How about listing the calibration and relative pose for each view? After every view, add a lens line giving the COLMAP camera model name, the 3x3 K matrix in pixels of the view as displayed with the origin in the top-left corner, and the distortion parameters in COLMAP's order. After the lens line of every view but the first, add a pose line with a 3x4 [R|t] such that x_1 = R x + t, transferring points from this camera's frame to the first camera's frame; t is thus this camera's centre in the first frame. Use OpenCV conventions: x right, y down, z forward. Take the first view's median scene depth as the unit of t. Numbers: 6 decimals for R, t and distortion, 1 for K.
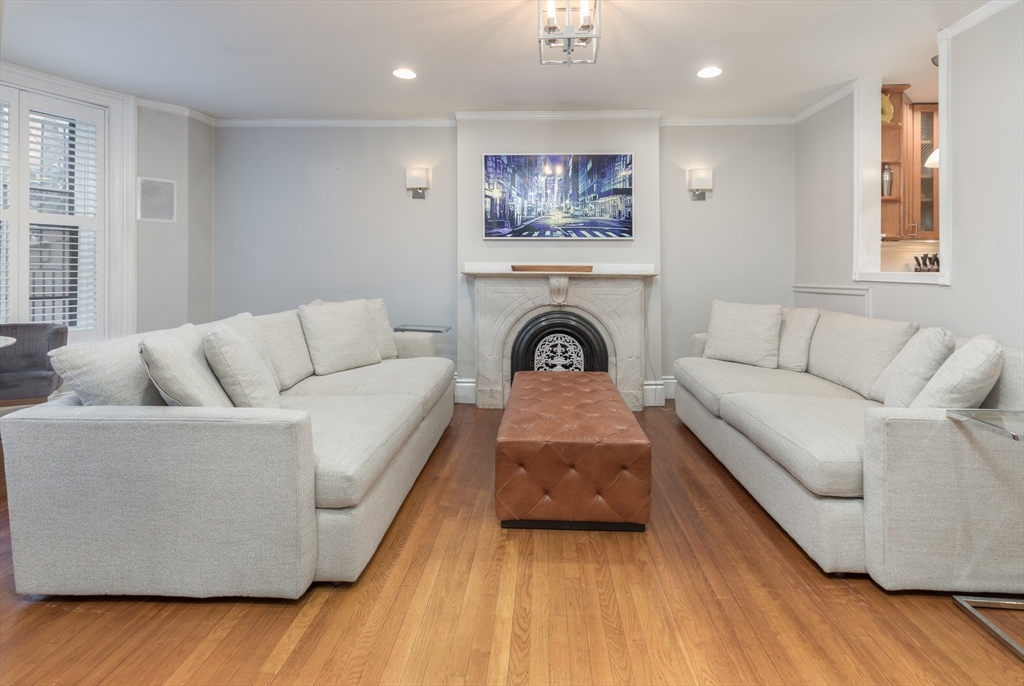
lens RADIAL K [[493.2, 0, 534.1], [0, 493.2, 265.7], [0, 0, 1]] dist [0.003056, 0.000212]
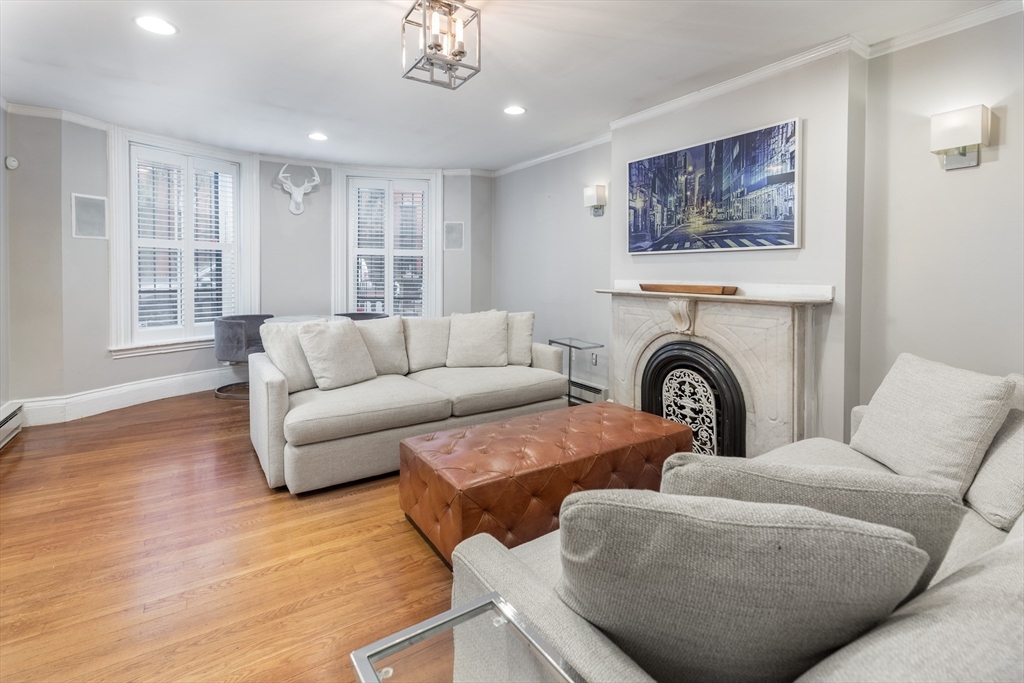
lens RADIAL K [[480.7, 0, 498.1], [0, 480.7, 287.9], [0, 0, 1]] dist [0.001423, 0.000469]
pose [[0.568614, 0.022157, -0.822306, 0.508650], [-0.001696, 0.999667, 0.025764, -0.014839], [0.822603, -0.013255, 0.568462, 0.291945]]
